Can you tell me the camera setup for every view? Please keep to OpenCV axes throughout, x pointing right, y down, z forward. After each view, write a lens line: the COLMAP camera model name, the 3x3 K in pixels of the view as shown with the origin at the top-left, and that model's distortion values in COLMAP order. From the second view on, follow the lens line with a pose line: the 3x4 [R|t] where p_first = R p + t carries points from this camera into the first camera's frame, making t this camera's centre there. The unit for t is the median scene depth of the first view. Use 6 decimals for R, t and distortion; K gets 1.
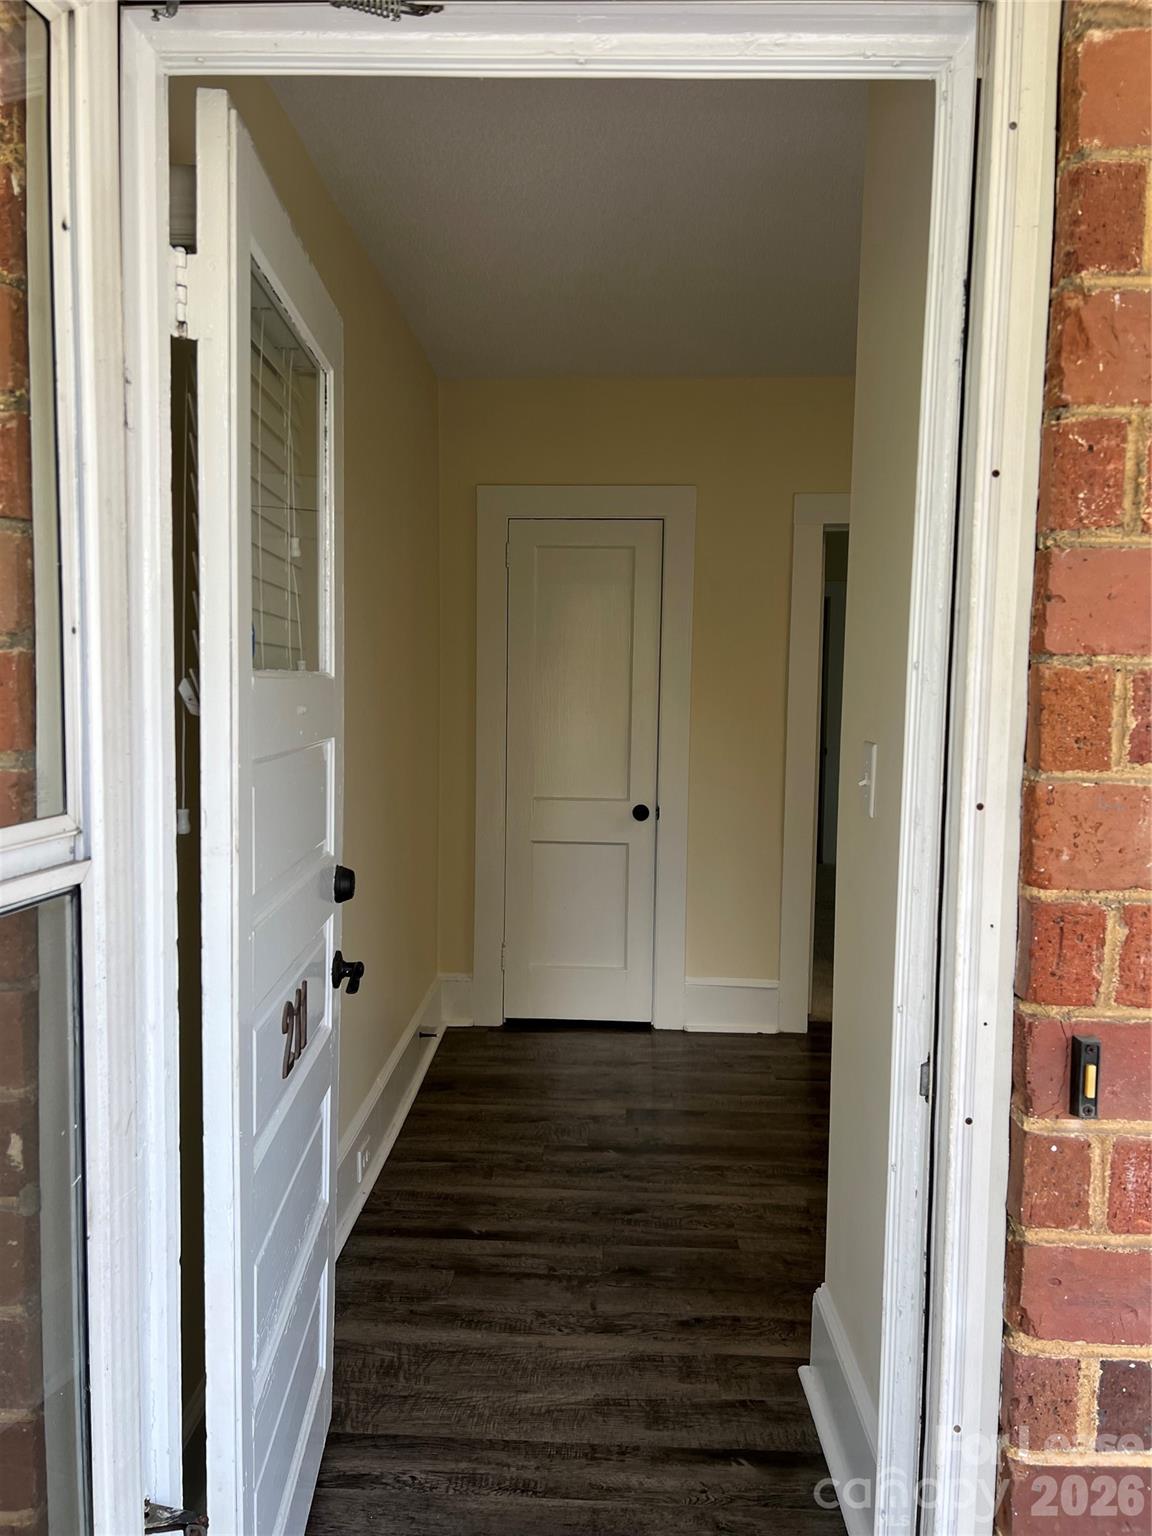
lens RADIAL K [[1166.3, 0, 584.3], [0, 1166.3, 768.9], [0, 0, 1]] dist [0.071095, -0.082901]
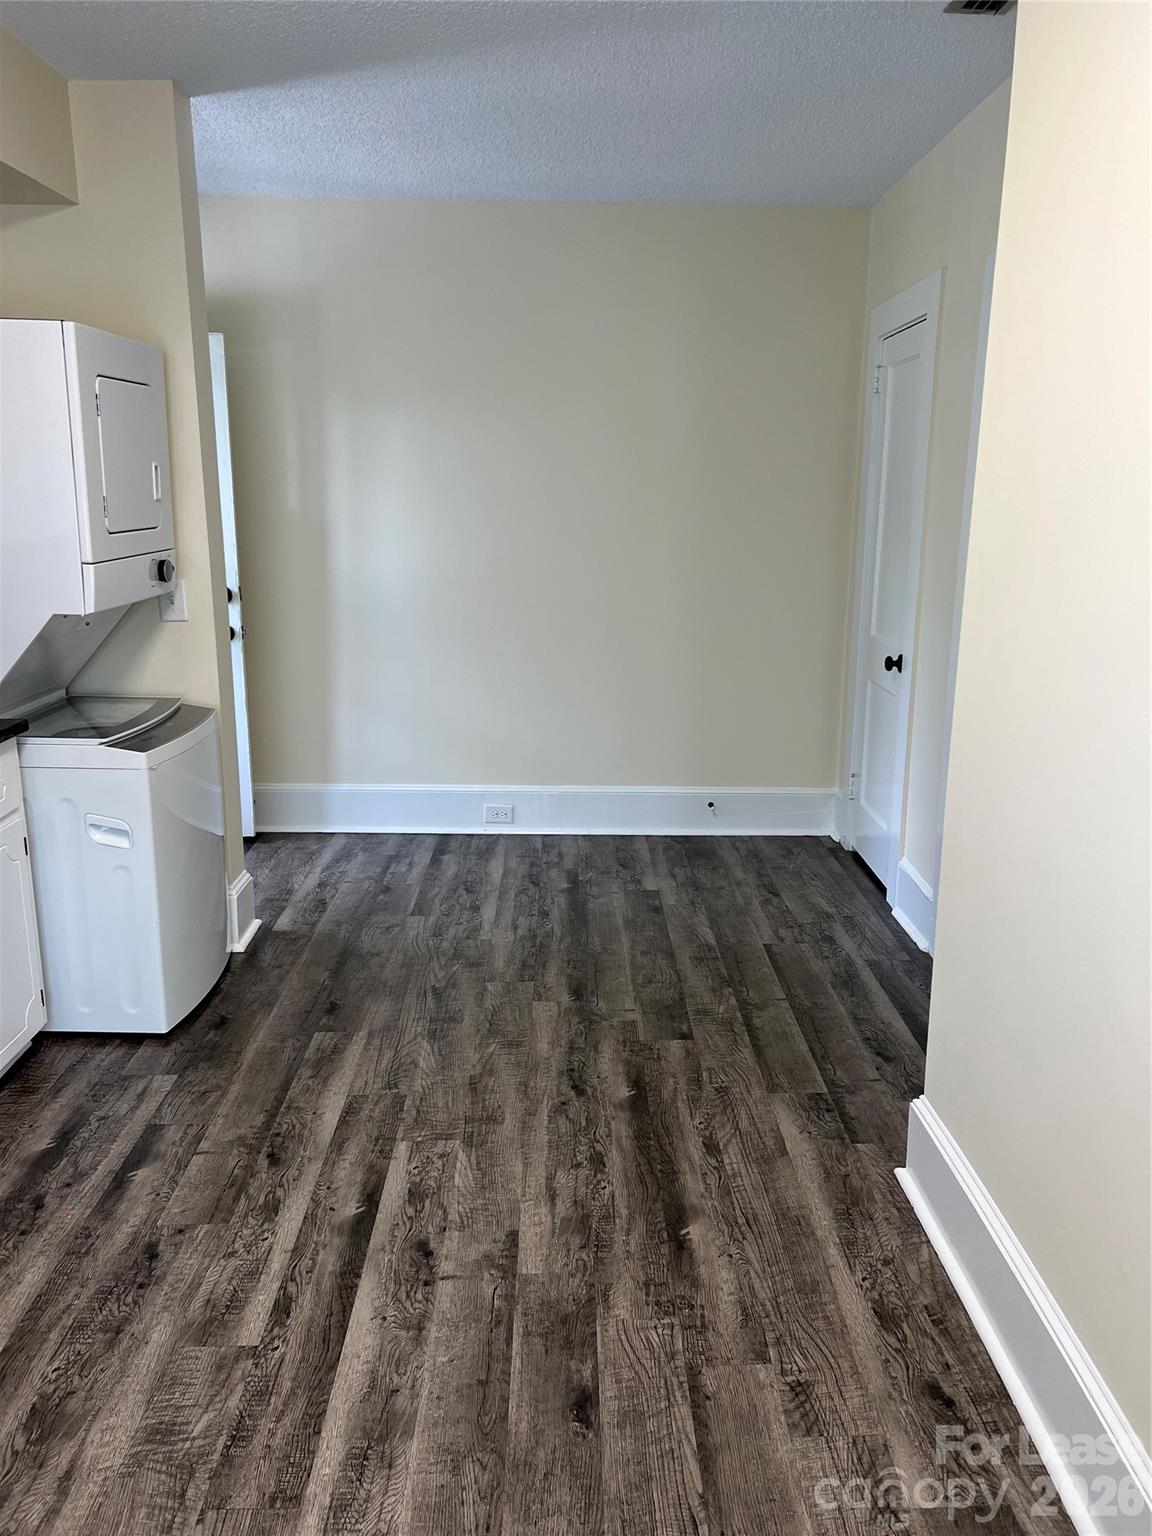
lens RADIAL K [[1166.3, 0, 584.3], [0, 1166.3, 768.9], [0, 0, 1]] dist [0.071095, -0.082901]
pose [[0.046666, 0.213881, -0.975744, 1.403165], [-0.096759, 0.973183, 0.208692, -0.071109], [0.994213, 0.084673, 0.066109, 1.051880]]
